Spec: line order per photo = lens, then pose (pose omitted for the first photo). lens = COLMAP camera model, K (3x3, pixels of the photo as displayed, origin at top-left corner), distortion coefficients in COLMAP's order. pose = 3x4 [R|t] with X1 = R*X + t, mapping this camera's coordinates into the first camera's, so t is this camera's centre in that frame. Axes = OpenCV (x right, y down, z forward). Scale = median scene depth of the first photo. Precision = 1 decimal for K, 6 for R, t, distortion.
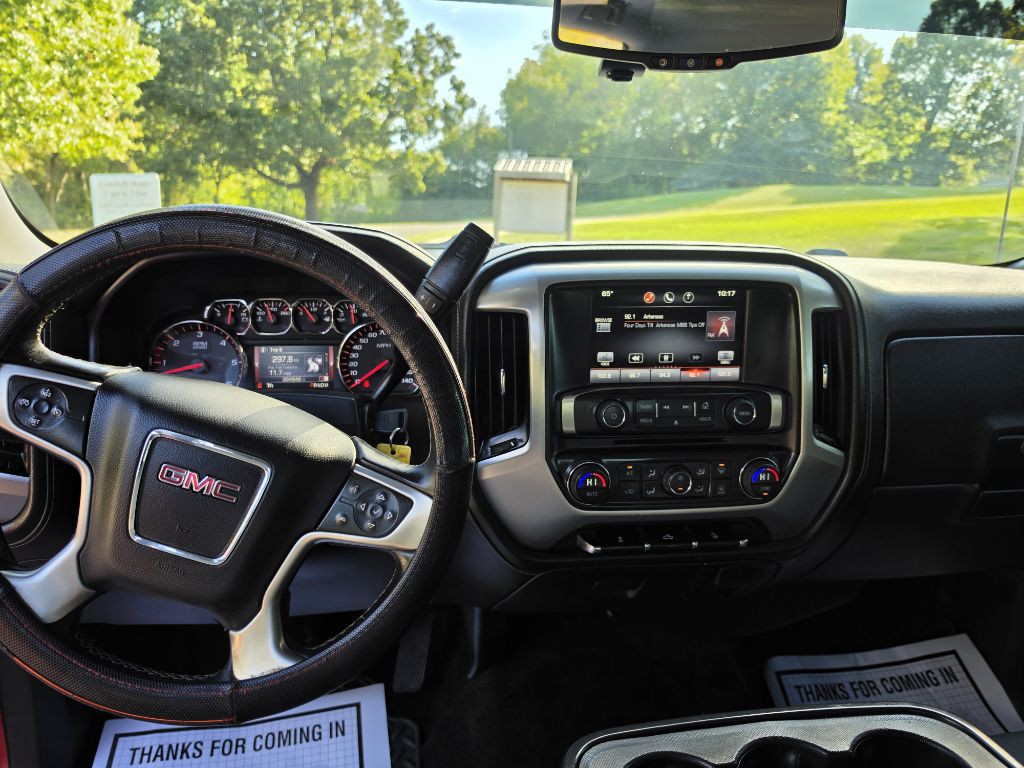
lens RADIAL K [[750.1, 0, 514.7], [0, 750.1, 370.4], [0, 0, 1]] dist [0.063667, -0.102149]
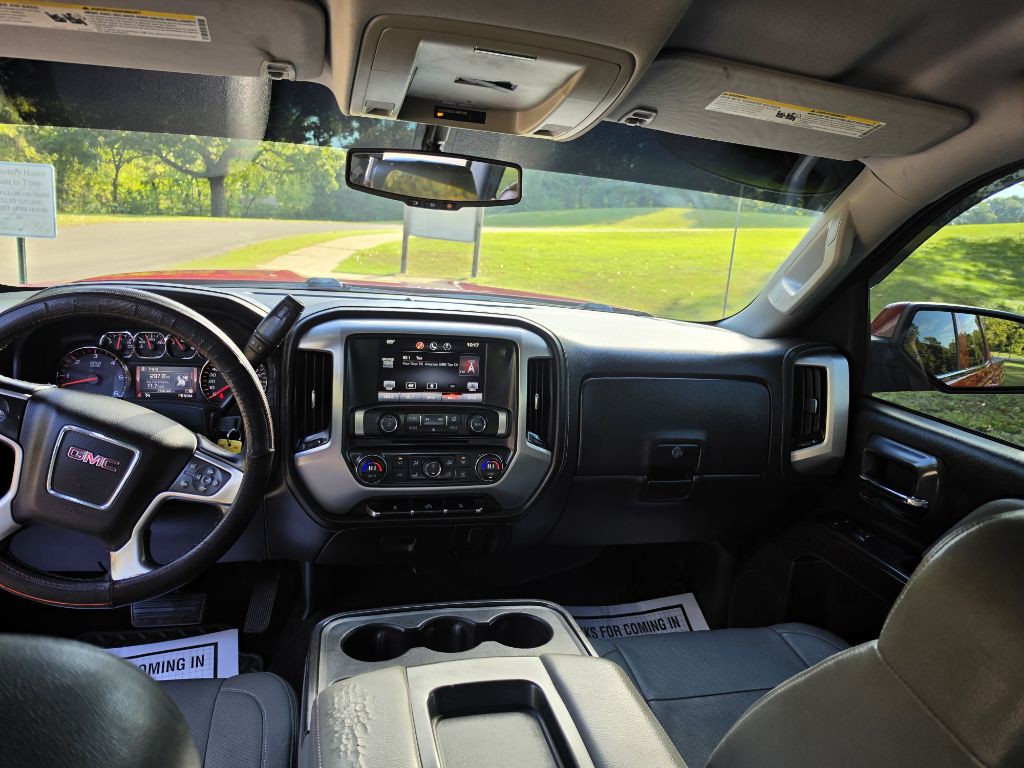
lens RADIAL K [[742.3, 0, 517.6], [0, 742.3, 376.8], [0, 0, 1]] dist [0.092861, -0.161760]
pose [[0.991798, 0.036893, 0.122373, 0.008857], [-0.037347, 0.999301, 0.001418, -0.002016], [-0.122235, -0.005977, 0.992483, -0.022311]]
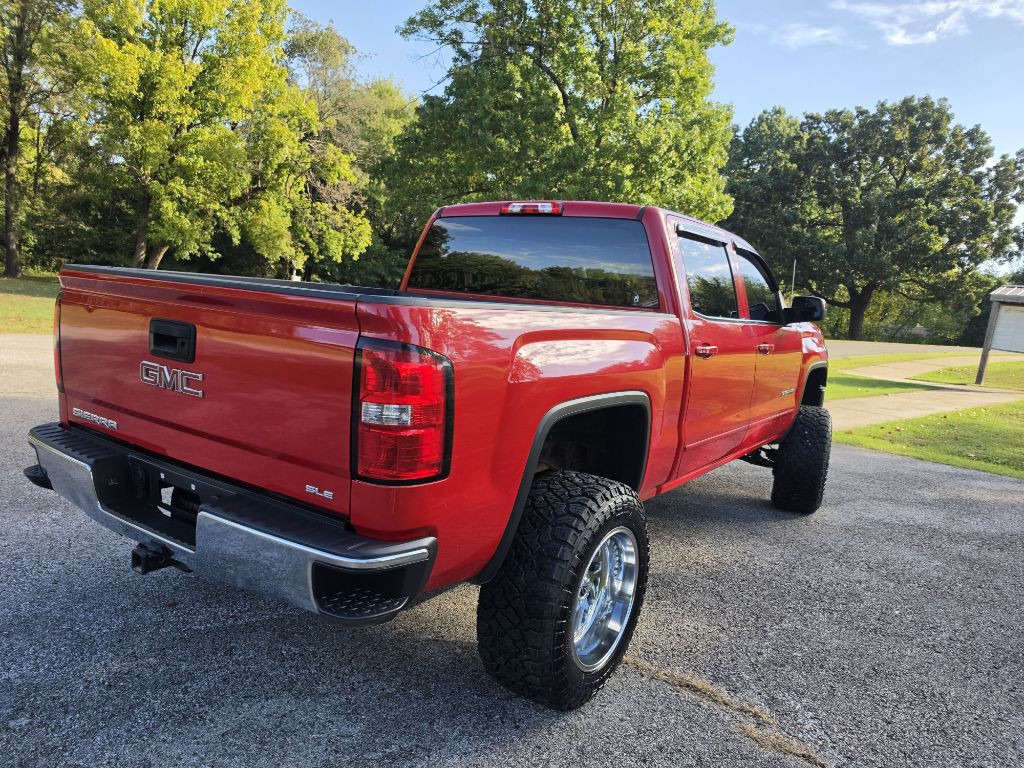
lens RADIAL K [[738.3, 0, 489.8], [0, 738.3, 409.3], [0, 0, 1]] dist [0.001891, -0.003467]
pose [[0.726987, 0.137622, -0.672719, 0.170499], [-0.202133, 0.979190, -0.018120, 0.061143], [0.656226, 0.149152, 0.739677, -0.233296]]
